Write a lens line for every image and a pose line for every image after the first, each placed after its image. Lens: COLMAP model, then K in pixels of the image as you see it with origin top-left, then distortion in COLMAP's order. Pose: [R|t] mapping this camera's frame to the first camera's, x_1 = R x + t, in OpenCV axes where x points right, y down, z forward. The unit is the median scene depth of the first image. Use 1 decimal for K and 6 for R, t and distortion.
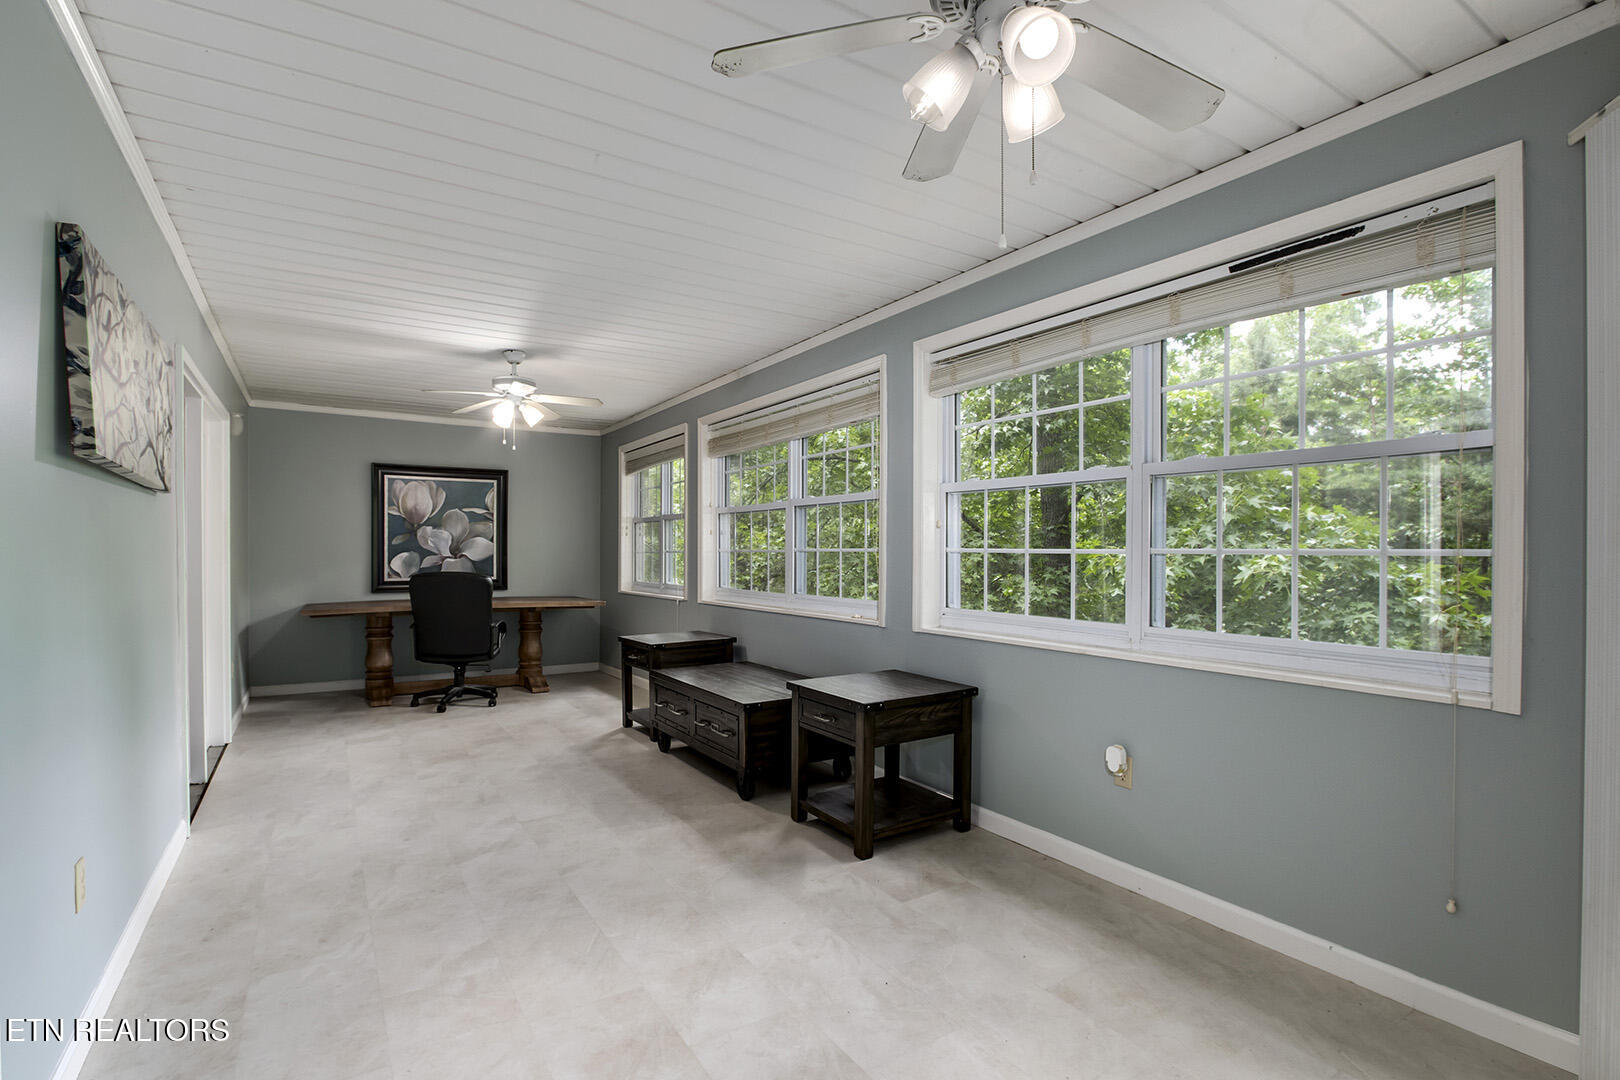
lens RADIAL K [[765.8, 0, 809.4], [0, 765.8, 551.0], [0, 0, 1]] dist [-0.021239, 0.001676]
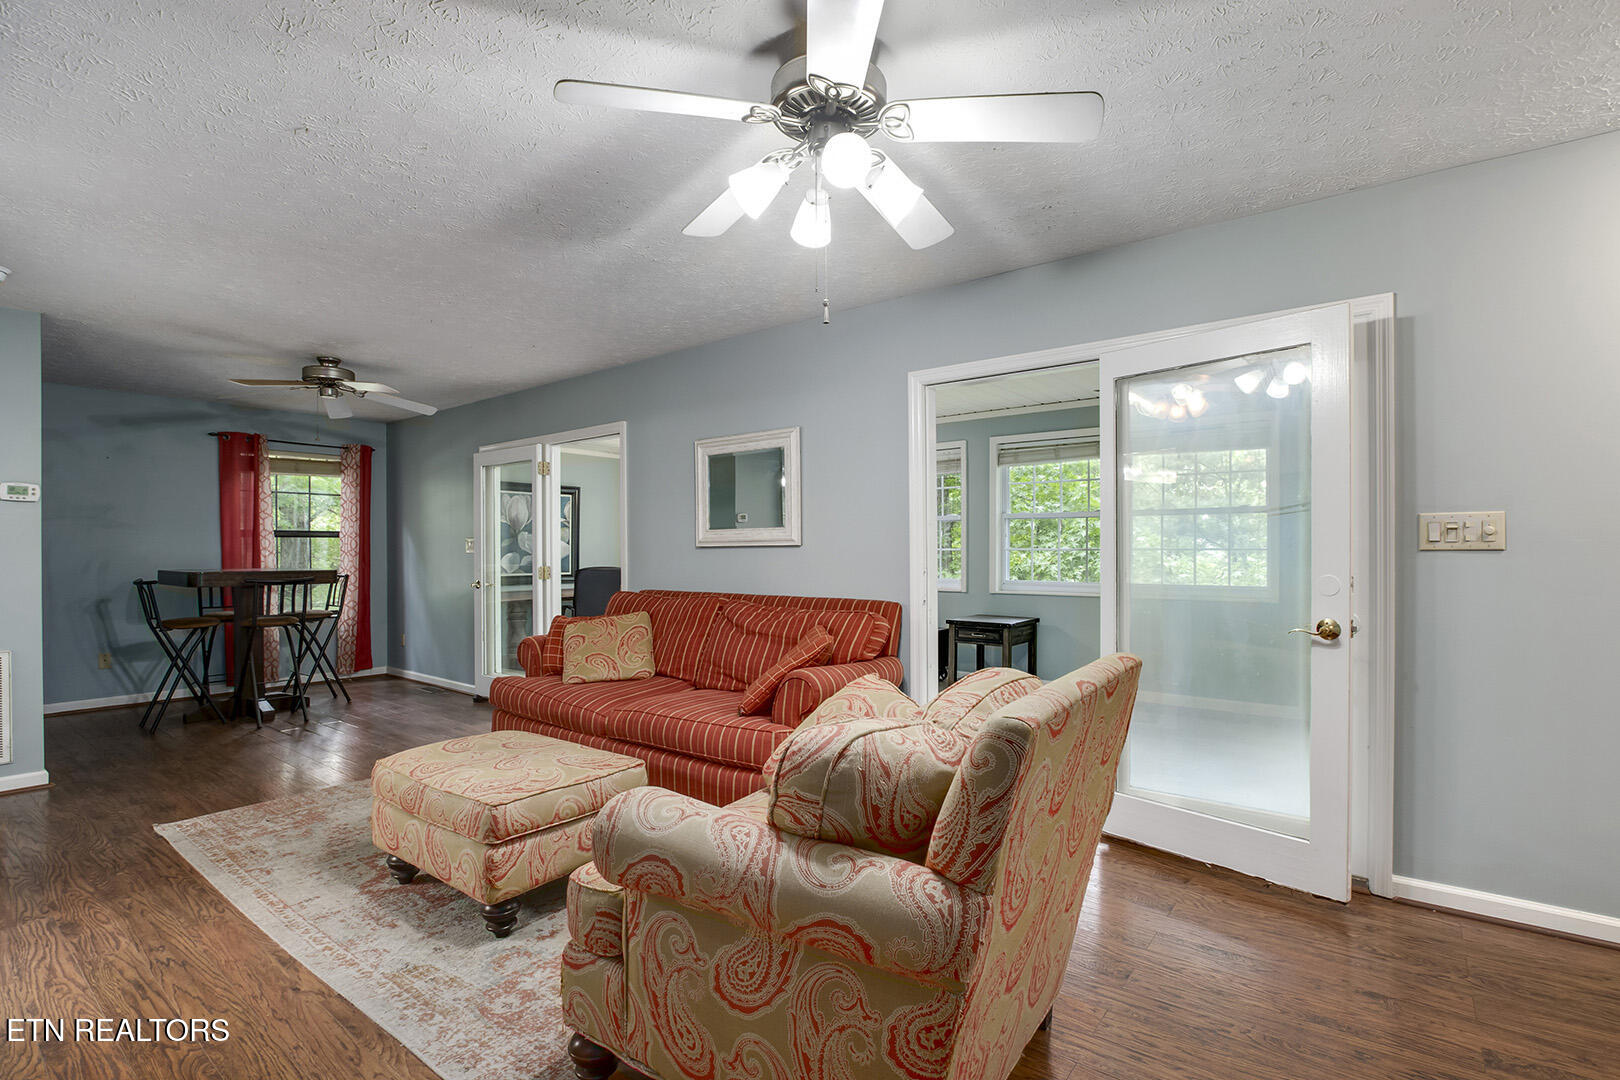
lens RADIAL K [[758.2, 0, 813.1], [0, 758.2, 554.6], [0, 0, 1]] dist [-0.040423, 0.014578]
pose [[0.942472, -0.004056, 0.334261, -0.671392], [0.003162, 0.999990, 0.003219, 0.003145], [-0.334270, -0.001977, 0.942475, -0.445863]]
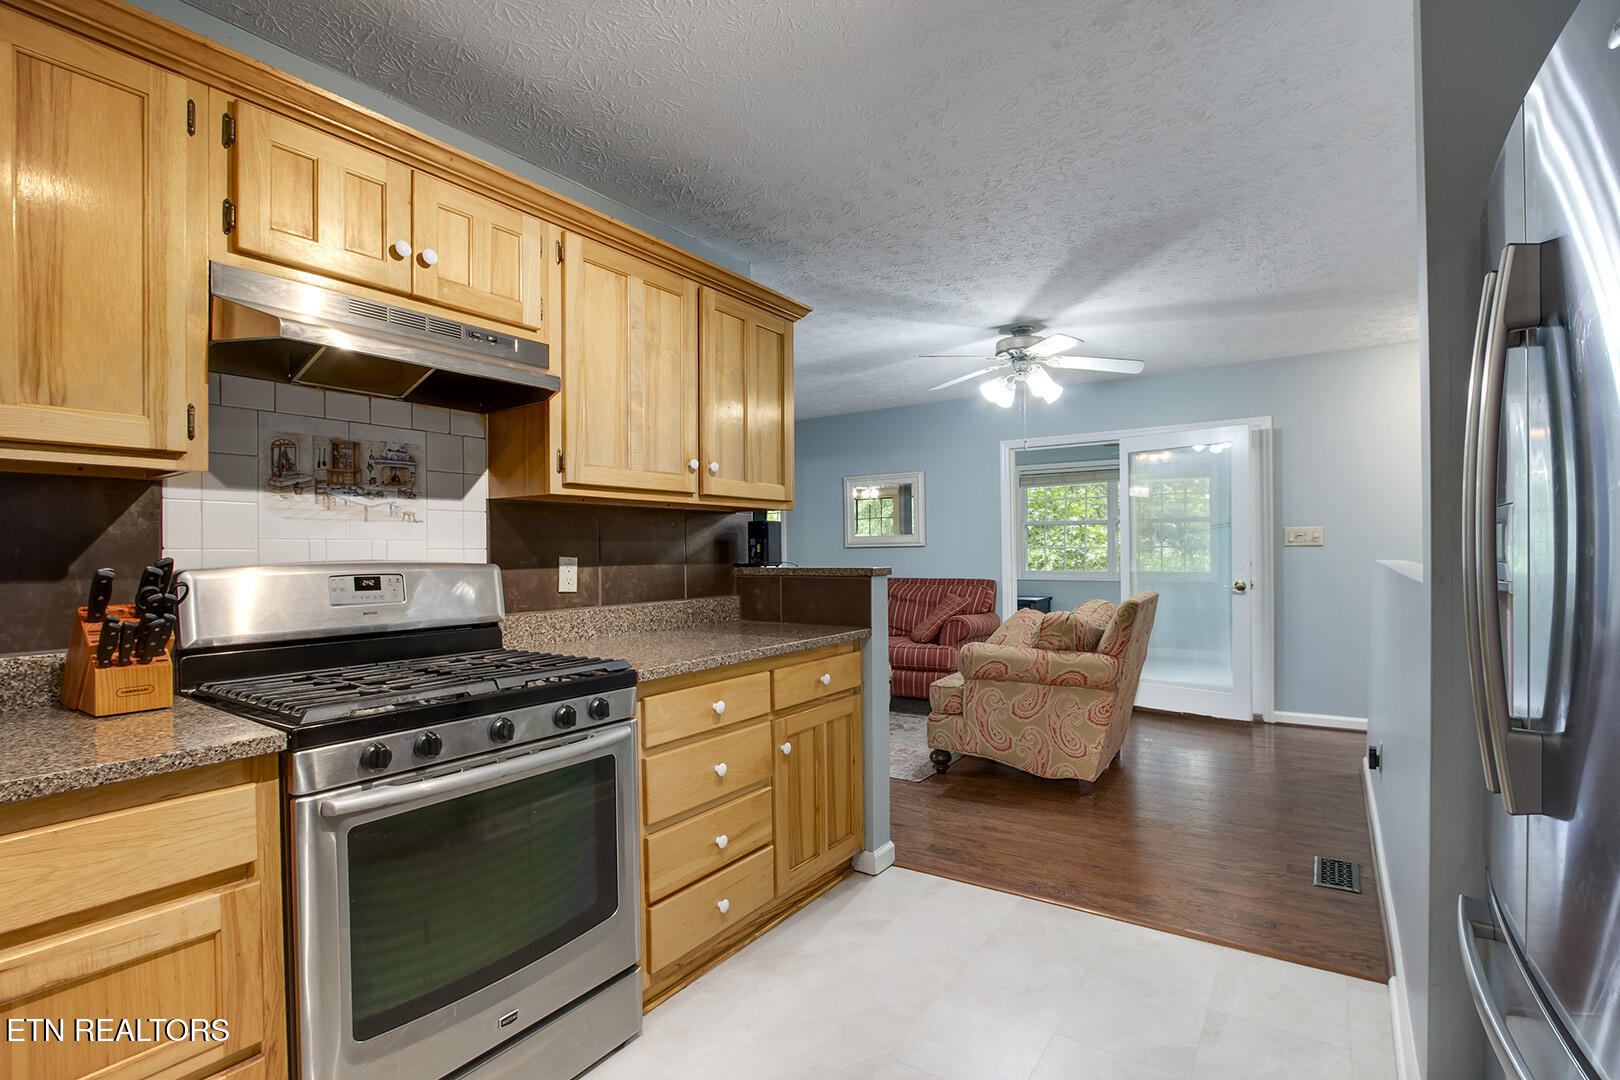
lens RADIAL K [[758.2, 0, 813.1], [0, 758.2, 554.6], [0, 0, 1]] dist [-0.040423, 0.014578]
pose [[0.921396, -0.010464, 0.388484, -1.104451], [0.010196, 0.999944, 0.002753, 0.005170], [-0.388491, 0.001425, 0.921451, -0.799663]]
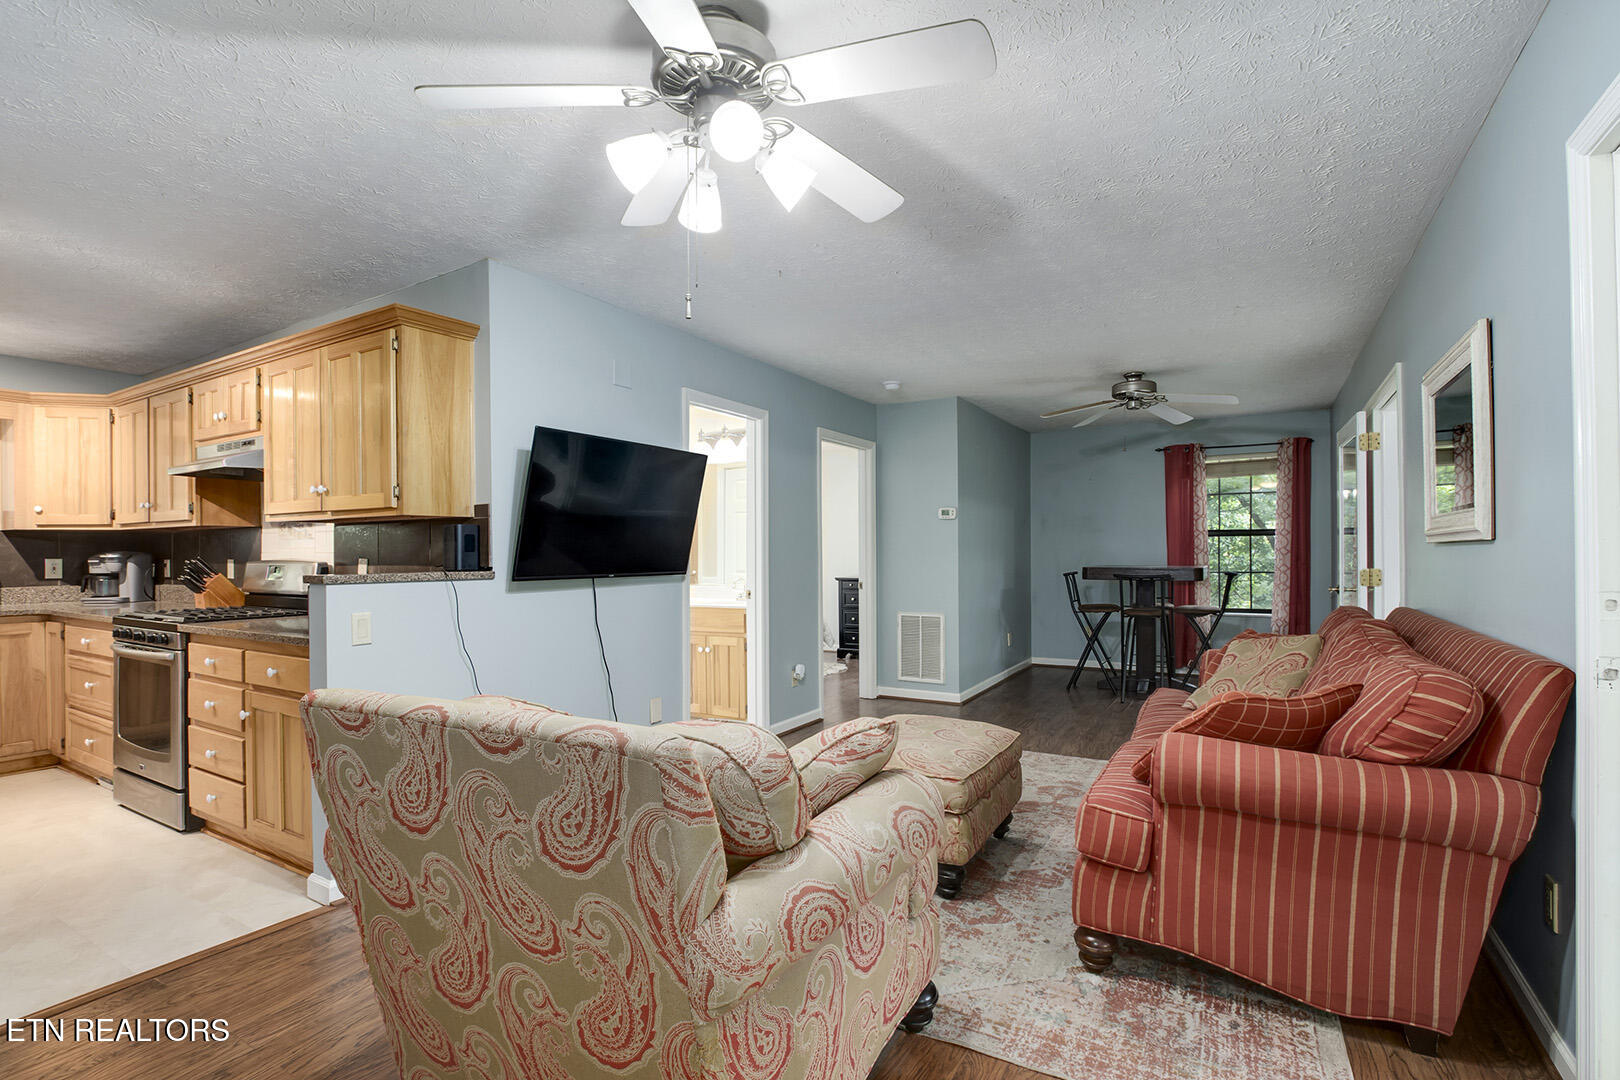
lens RADIAL K [[755.8, 0, 810.6], [0, 755.8, 554.4], [0, 0, 1]] dist [-0.019990, 0.001465]
pose [[0.451416, -0.000061, -0.892313, -0.180628], [0.002863, 0.999995, 0.001380, 0.002742], [0.892309, -0.003177, 0.451414, -0.201401]]
